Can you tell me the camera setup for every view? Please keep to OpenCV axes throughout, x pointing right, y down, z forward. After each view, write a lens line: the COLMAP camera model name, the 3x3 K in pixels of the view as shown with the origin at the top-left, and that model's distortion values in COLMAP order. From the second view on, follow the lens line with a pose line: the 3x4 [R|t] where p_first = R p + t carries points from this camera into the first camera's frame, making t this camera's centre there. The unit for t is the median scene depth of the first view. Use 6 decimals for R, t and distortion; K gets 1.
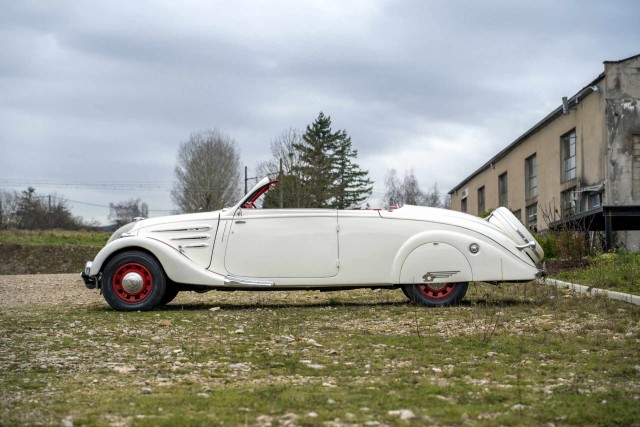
lens RADIAL K [[1455.3, 0, 325.7], [0, 1455.3, 214.4], [0, 0, 1]] dist [0.092893, 0.000000]
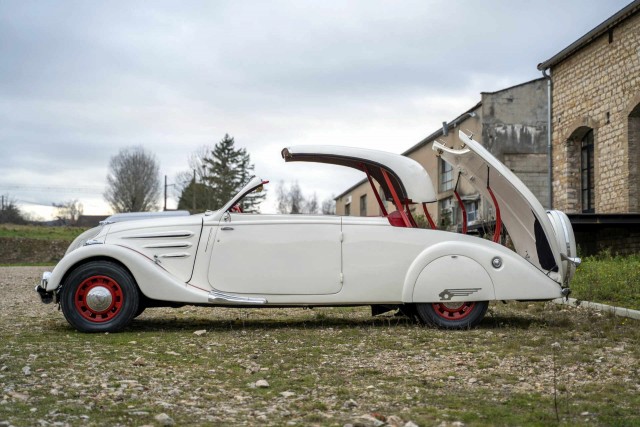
lens RADIAL K [[1012.0, 0, 317.7], [0, 1012.0, 208.1], [0, 0, 1]] dist [0.112755, 0.000000]
pose [[0.993675, 0.016464, 0.111076, -0.051908], [-0.015825, 0.999853, -0.006637, -0.002719], [-0.111169, 0.004837, 0.993790, 0.283300]]
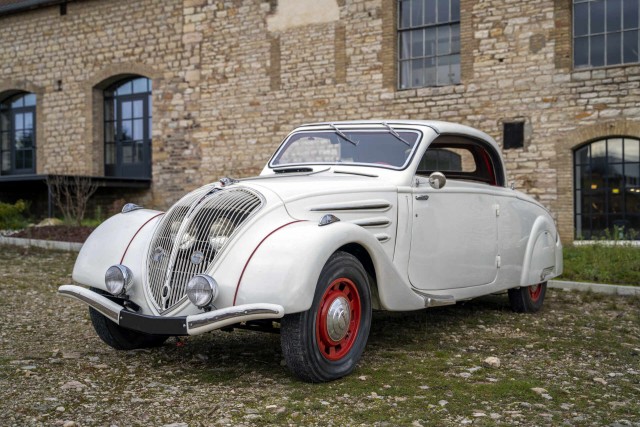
lens RADIAL K [[783.0, 0, 332.5], [0, 783.0, 213.4], [0, 0, 1]] dist [0.036443, 0.000000]
pose [[0.486903, 0.014852, 0.873330, -0.253398], [-0.051960, 0.998577, 0.011987, 0.006940], [-0.871909, -0.051215, 0.486982, 0.625971]]
